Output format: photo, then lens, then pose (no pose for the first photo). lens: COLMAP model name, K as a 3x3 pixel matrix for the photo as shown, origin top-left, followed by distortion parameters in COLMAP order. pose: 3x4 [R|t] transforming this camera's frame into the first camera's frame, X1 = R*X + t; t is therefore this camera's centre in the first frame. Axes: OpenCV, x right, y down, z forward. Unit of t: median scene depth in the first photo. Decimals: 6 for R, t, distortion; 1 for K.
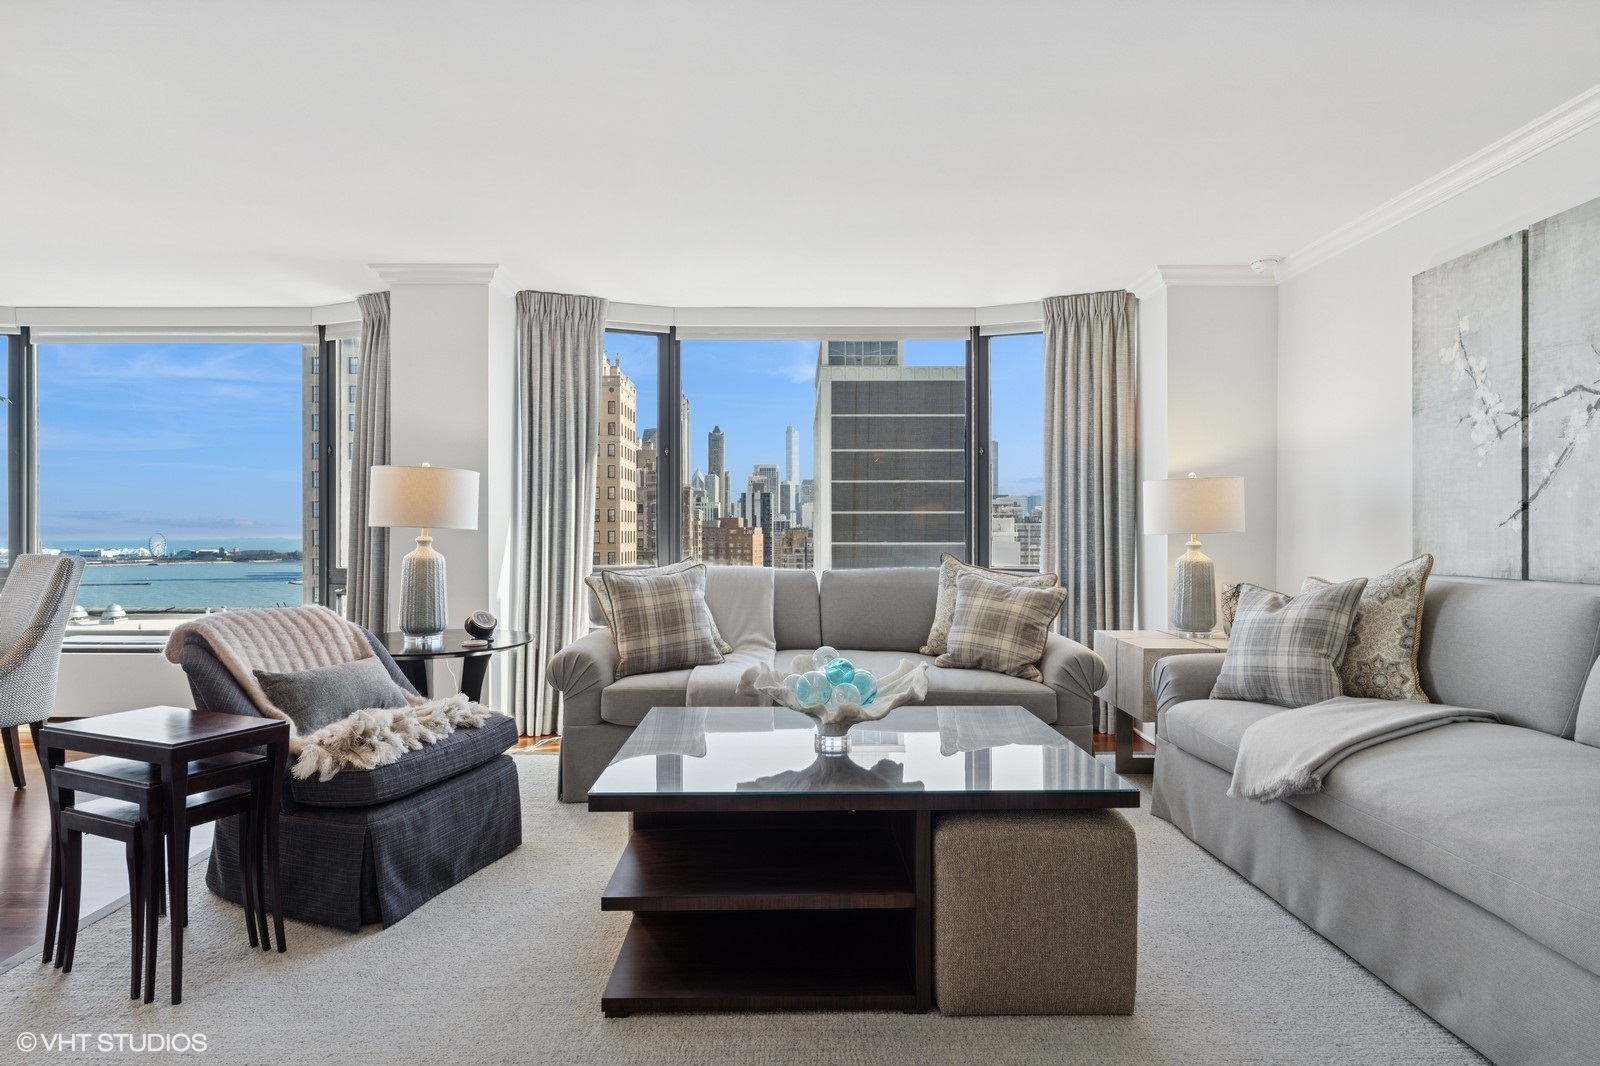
lens RADIAL K [[870.4, 0, 800.0], [0, 870.4, 533.0], [0, 0, 1]] dist [-0.002609, -0.002177]
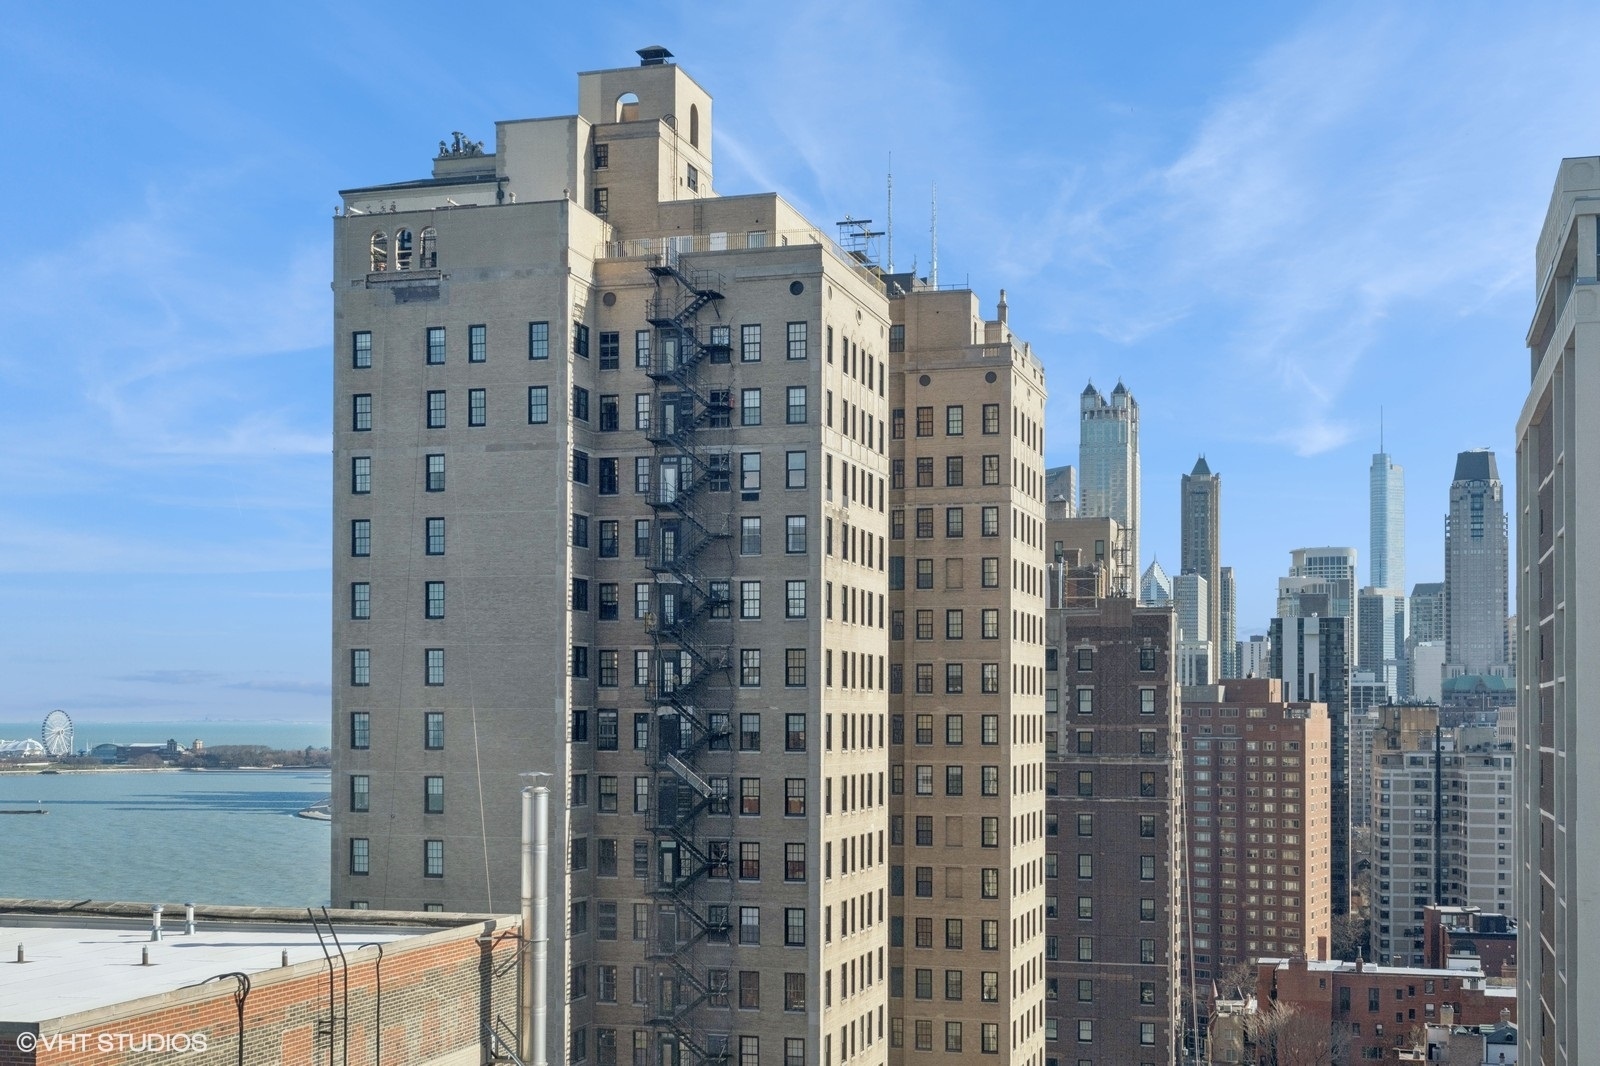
lens RADIAL K [[2035.3, 0, 791.5], [0, 2035.3, 696.0], [0, 0, 1]] dist [0.001793, 0.060774]
pose [[0.957883, 0.001772, -0.287154, -0.967291], [-0.004111, 0.999963, -0.007542, -0.126905], [0.287130, 0.008405, 0.957855, 1.299578]]
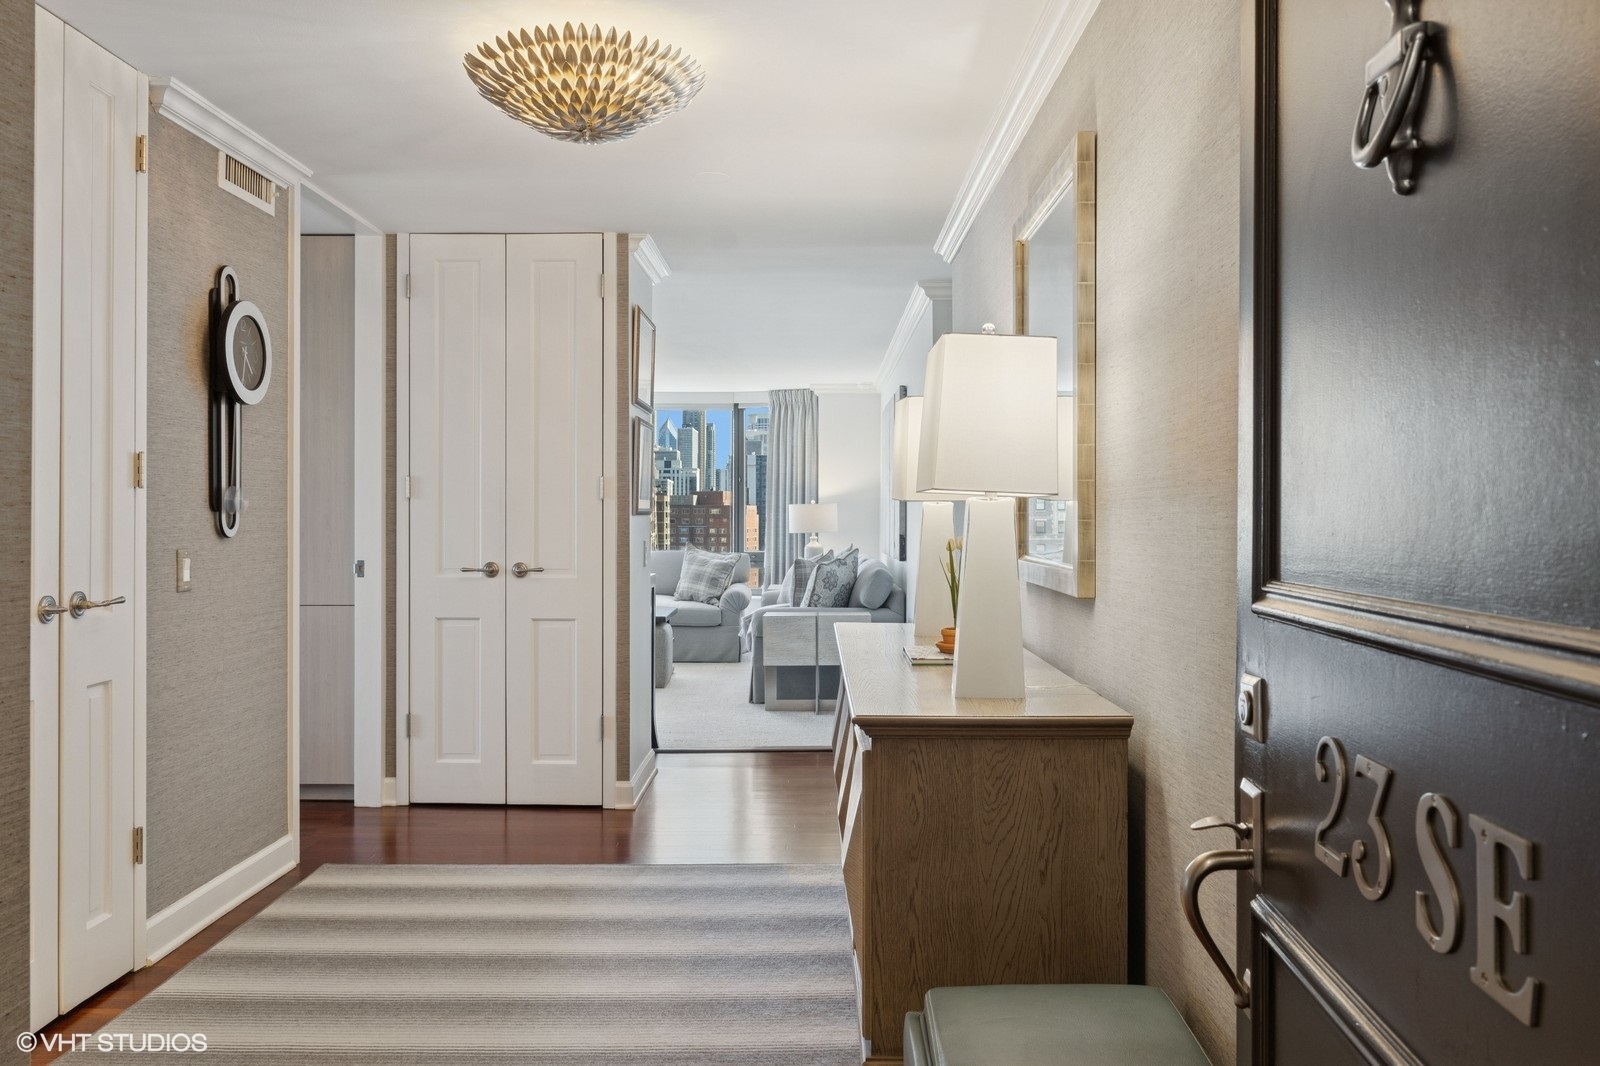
lens RADIAL K [[1279.5, 0, 799.9], [0, 1279.5, 510.0], [0, 0, 1]] dist [-0.002101, -0.001234]
pose [[0.999897, 0.000755, -0.014326, 0.488835], [-0.000787, 0.999997, -0.002230, -0.044031], [0.014324, 0.002241, 0.999895, -1.895805]]
